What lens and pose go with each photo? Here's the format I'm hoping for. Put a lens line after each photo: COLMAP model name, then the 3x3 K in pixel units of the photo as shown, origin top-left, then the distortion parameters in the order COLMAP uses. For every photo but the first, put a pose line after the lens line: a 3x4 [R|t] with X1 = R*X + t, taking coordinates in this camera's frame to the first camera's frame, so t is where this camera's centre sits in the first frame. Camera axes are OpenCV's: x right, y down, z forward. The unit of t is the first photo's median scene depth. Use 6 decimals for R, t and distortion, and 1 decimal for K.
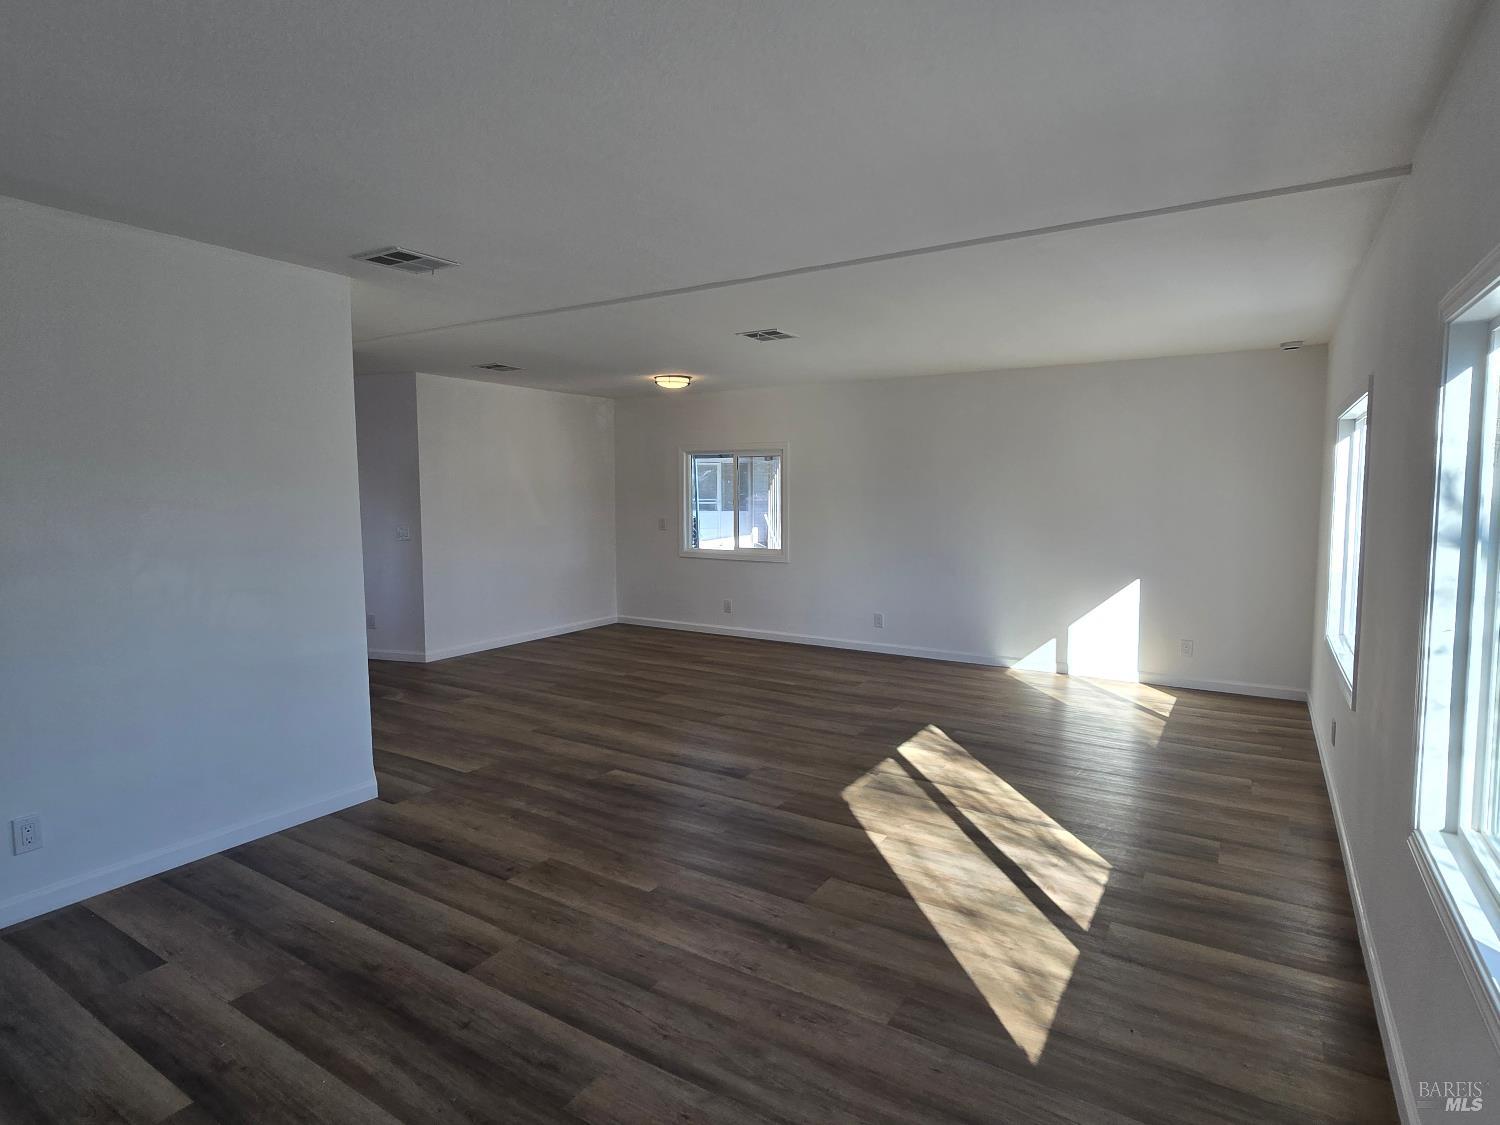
lens RADIAL K [[810.1, 0, 754.8], [0, 810.1, 549.9], [0, 0, 1]] dist [-0.004319, 0.000027]
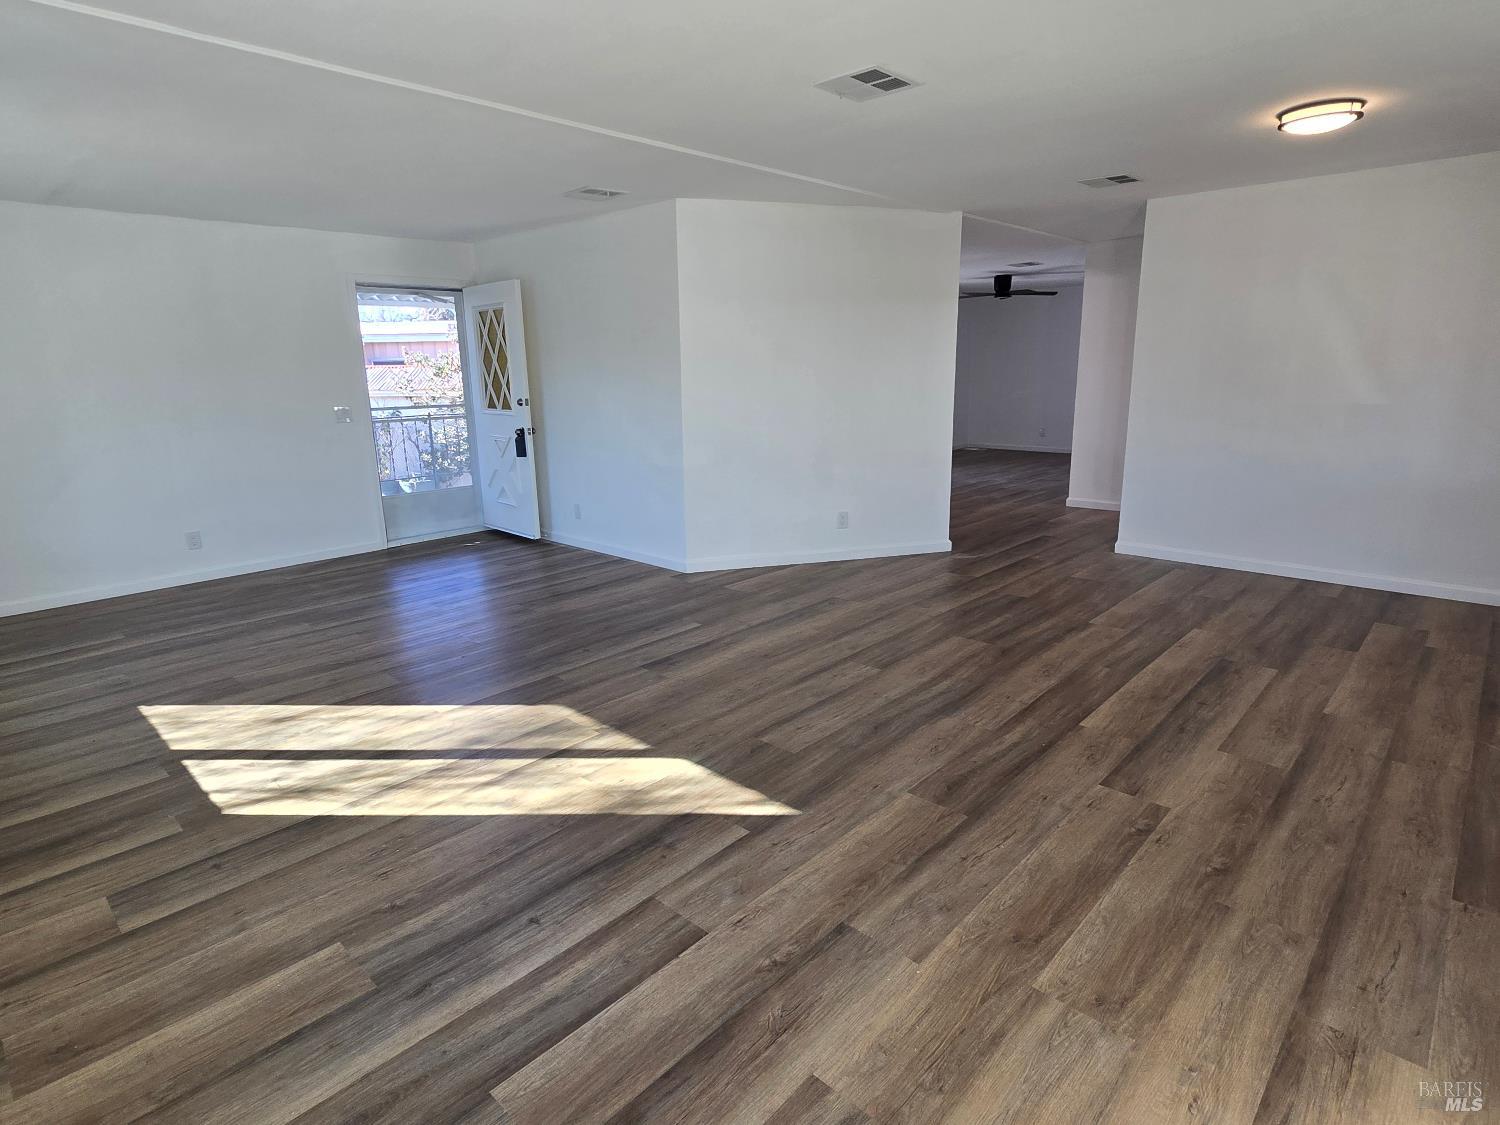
lens RADIAL K [[810.1, 0, 754.8], [0, 810.1, 549.9], [0, 0, 1]] dist [-0.004319, 0.000027]
pose [[-0.196591, 0.223914, -0.954576, 0.897652], [-0.057450, 0.969271, 0.239193, -0.090353], [0.978801, 0.101863, -0.177686, 1.388464]]
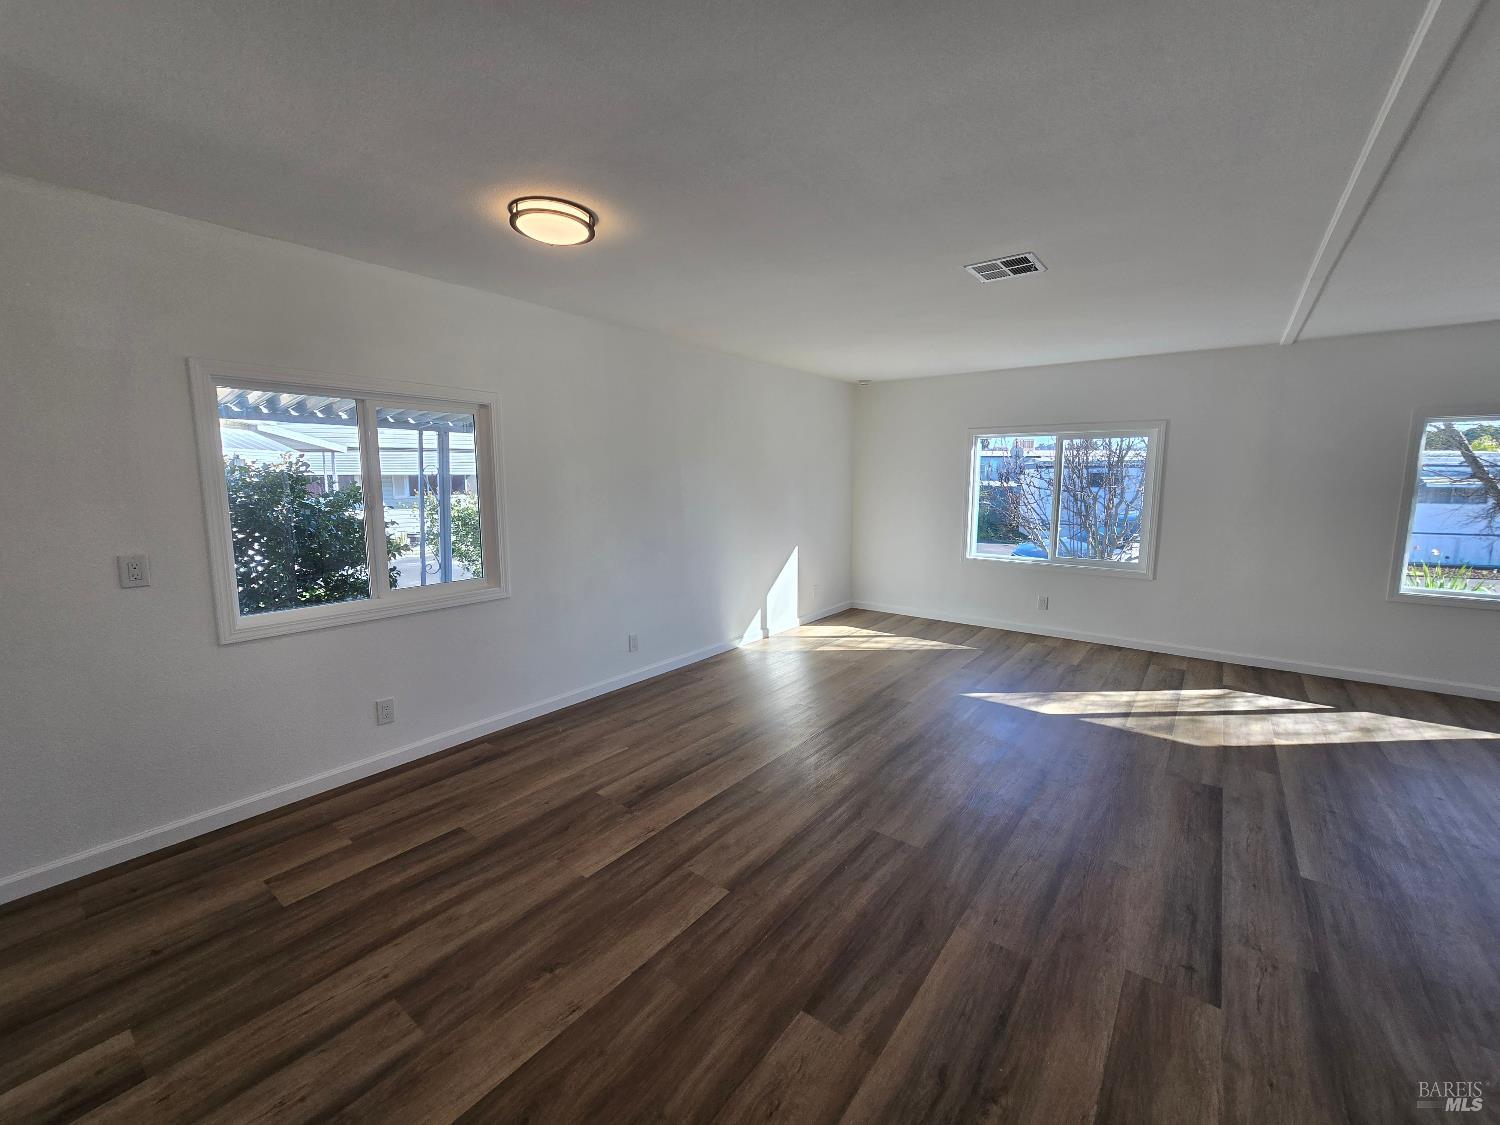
lens RADIAL K [[620.2, 0, 755.8], [0, 620.2, 565.2], [0, 0, 1]] dist [-0.000441, 0.000129]
pose [[0.090418, -0.142963, 0.985589, -0.784876], [0.074862, 0.987819, 0.136418, -0.114578], [-0.993086, 0.061449, 0.100019, 1.558044]]
